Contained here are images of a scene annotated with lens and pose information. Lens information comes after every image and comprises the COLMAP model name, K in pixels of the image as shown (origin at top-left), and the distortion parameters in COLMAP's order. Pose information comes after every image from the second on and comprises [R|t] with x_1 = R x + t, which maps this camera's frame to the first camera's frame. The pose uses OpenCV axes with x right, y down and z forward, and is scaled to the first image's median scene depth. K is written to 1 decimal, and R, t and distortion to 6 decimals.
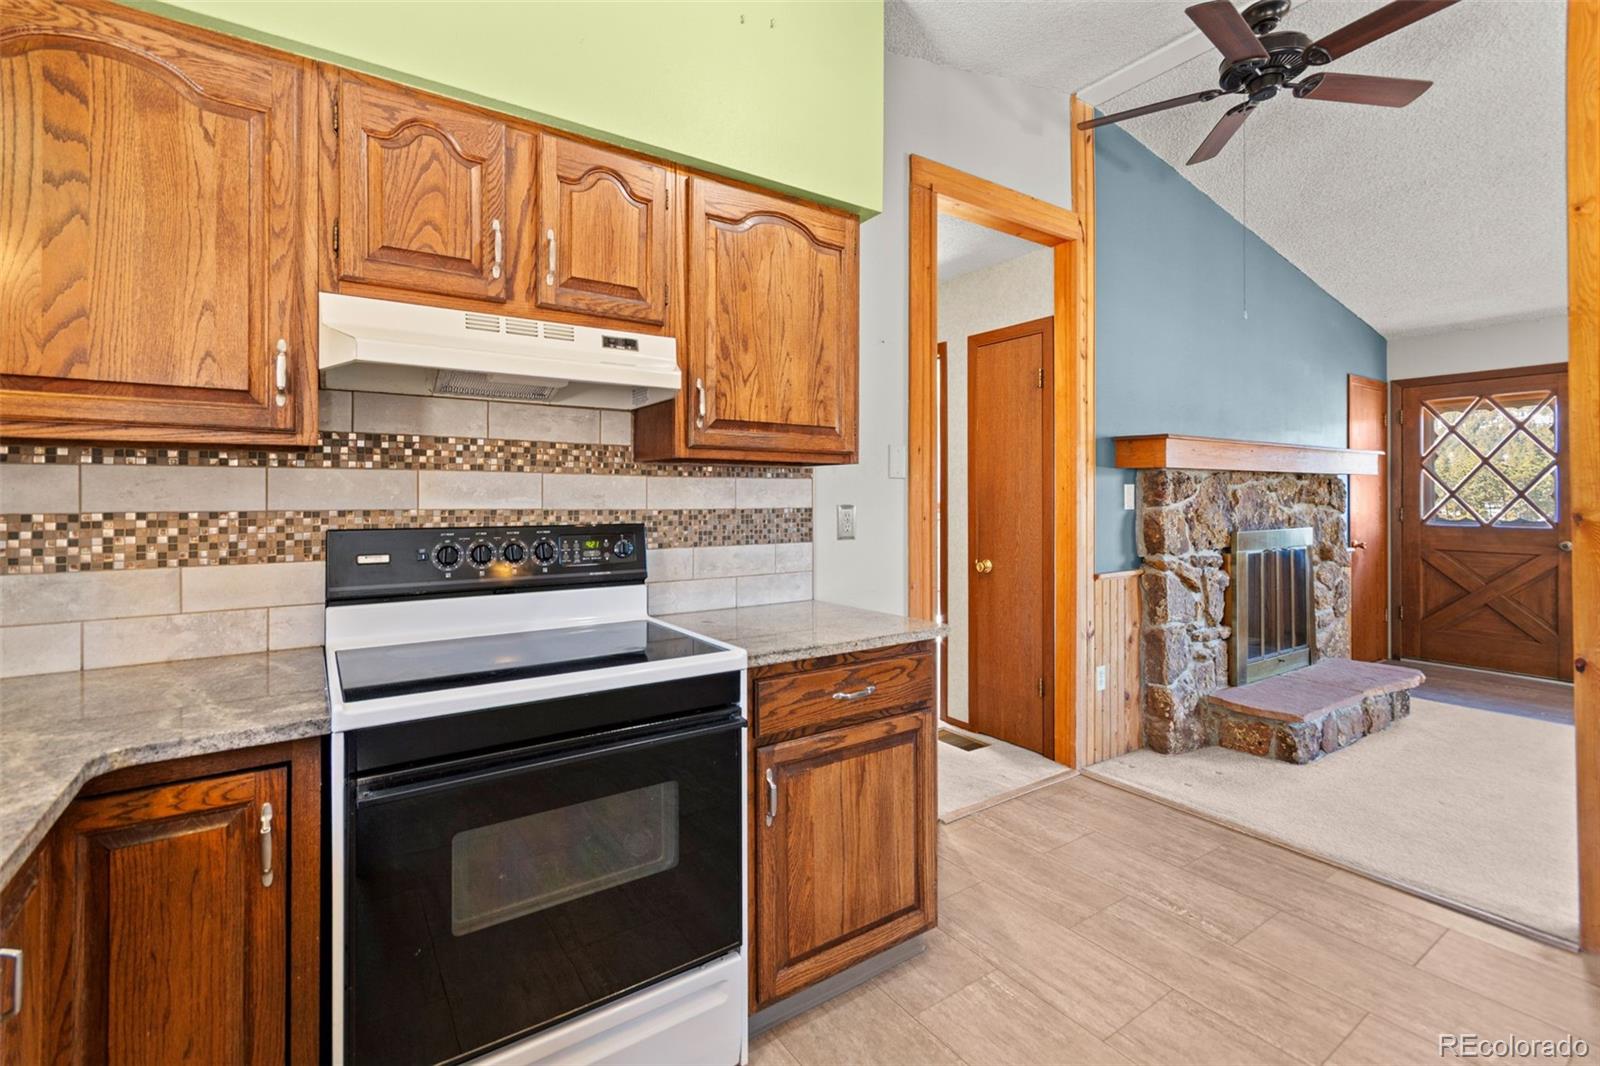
lens RADIAL K [[720.8, 0, 794.5], [0, 720.8, 496.6], [0, 0, 1]] dist [-0.000534, -0.000446]
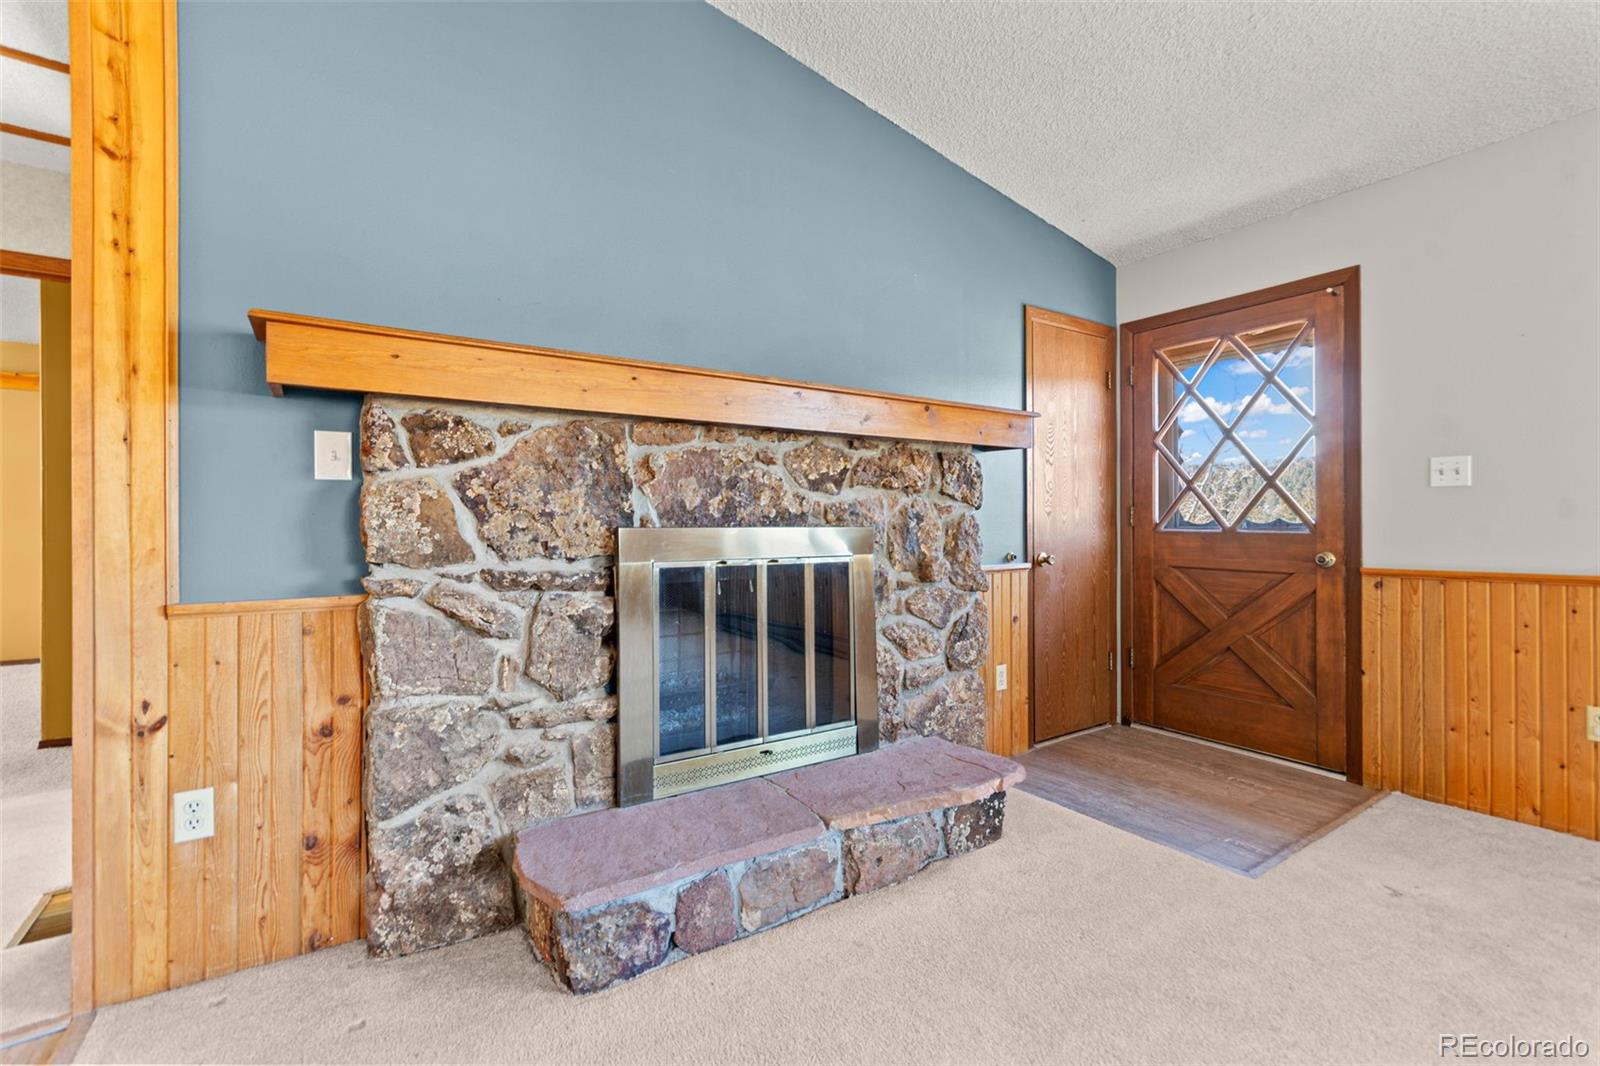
lens RADIAL K [[708.0, 0, 803.4], [0, 708.0, 525.1], [0, 0, 1]] dist [0.004121, 0.000670]
pose [[0.999993, 0.001034, 0.003524, 0.586475], [-0.001045, 0.999995, 0.003089, 0.035397], [-0.003520, -0.003092, 0.999989, 0.356048]]
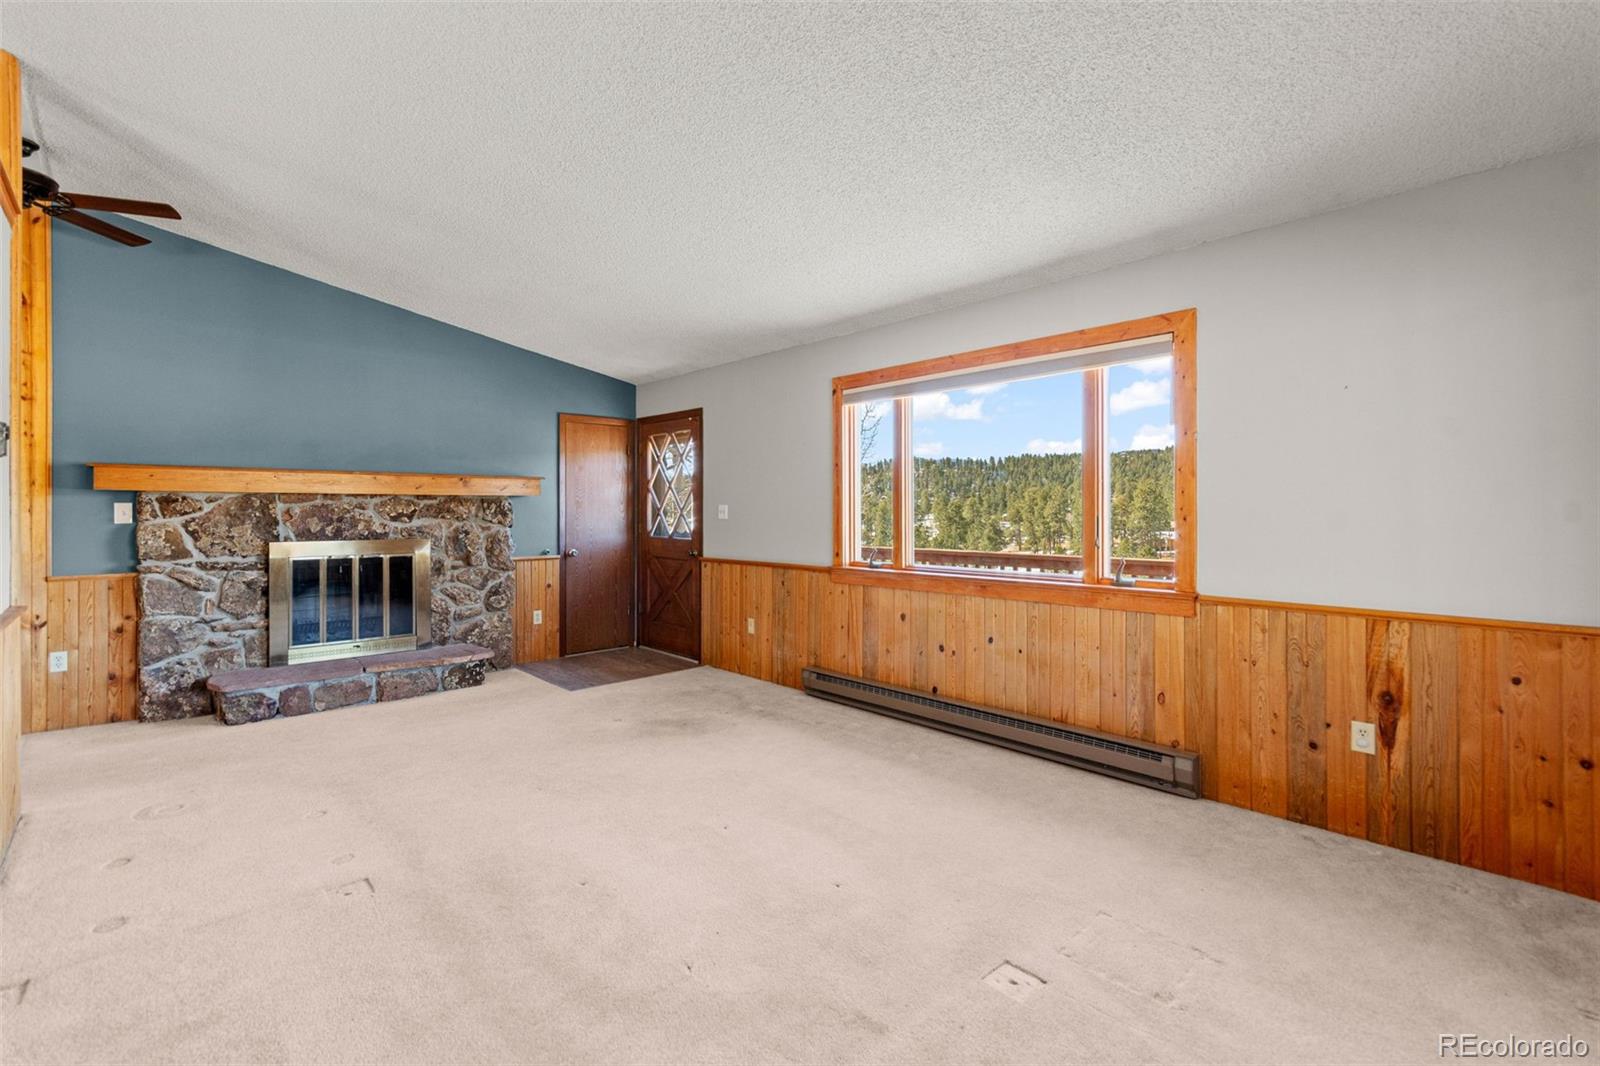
lens RADIAL K [[713.6, 0, 800.3], [0, 713.6, 510.7], [0, 0, 1]] dist [0.000943, -0.000711]
pose [[0.986978, 0.004443, 0.160792, 1.024507], [-0.004604, 0.999989, 0.000626, -0.007547], [-0.160788, -0.001358, 0.986988, -0.275475]]
